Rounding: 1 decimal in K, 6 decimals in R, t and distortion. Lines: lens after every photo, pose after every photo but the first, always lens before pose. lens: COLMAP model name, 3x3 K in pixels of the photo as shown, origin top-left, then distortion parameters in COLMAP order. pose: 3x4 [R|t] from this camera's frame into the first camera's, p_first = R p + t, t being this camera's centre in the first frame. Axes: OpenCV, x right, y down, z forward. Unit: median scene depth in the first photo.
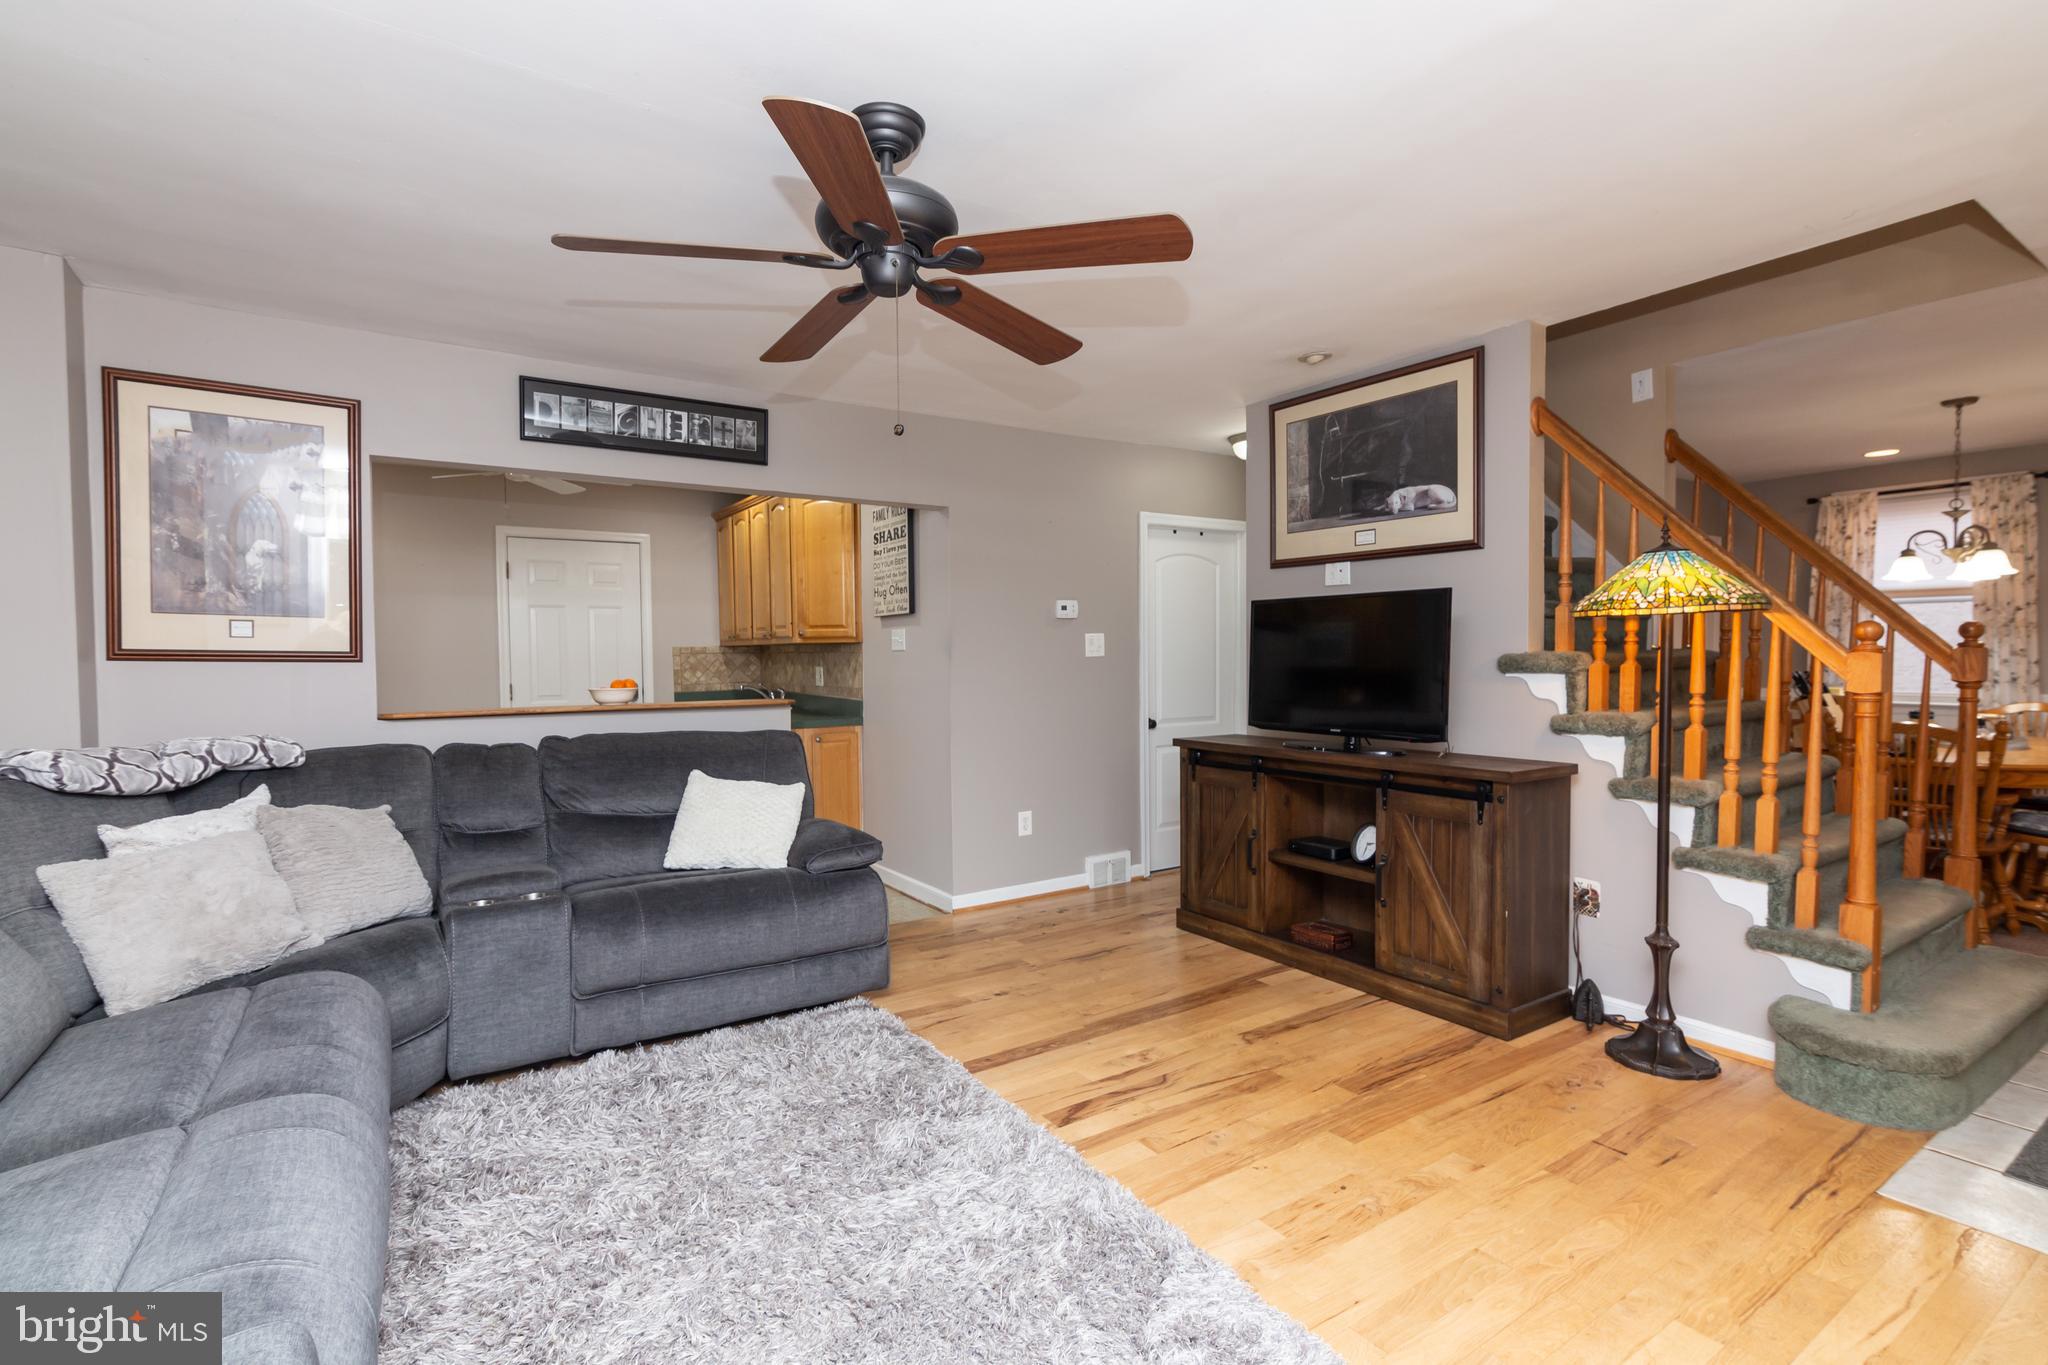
lens RADIAL K [[950.8, 0, 995.5], [0, 950.8, 675.4], [0, 0, 1]] dist [-0.002373, -0.000826]
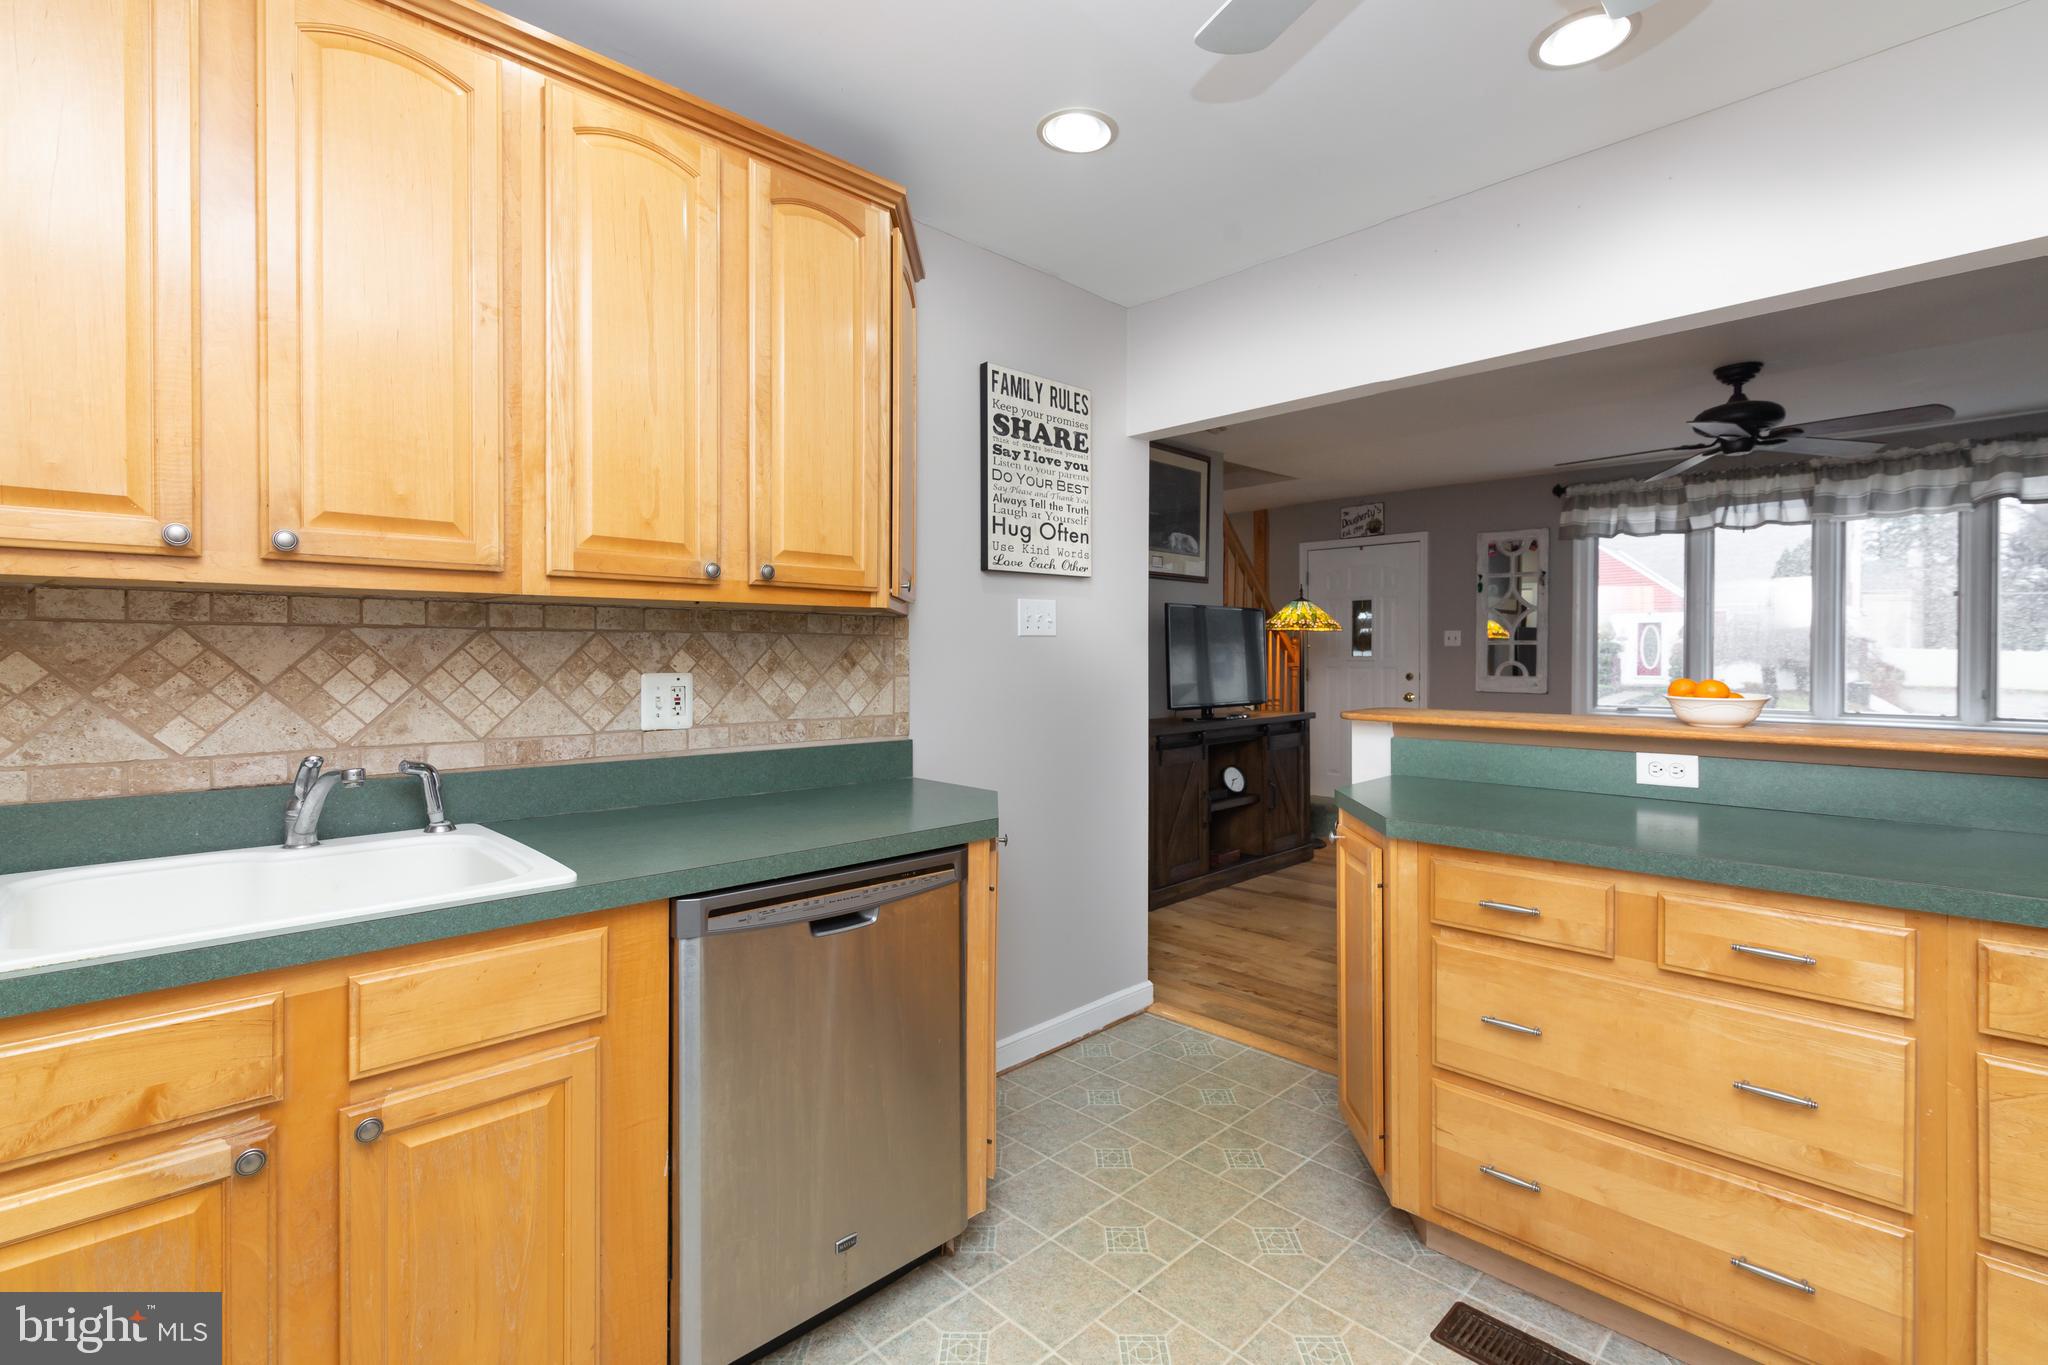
lens RADIAL K [[915.1, 0, 1056.7], [0, 915.1, 661.8], [0, 0, 1]] dist [-0.001117, -0.000342]
pose [[-0.224243, -0.001133, 0.974533, -0.965834], [0.027175, 0.999603, 0.007416, -0.022187], [-0.974154, 0.028146, -0.224124, 1.668116]]
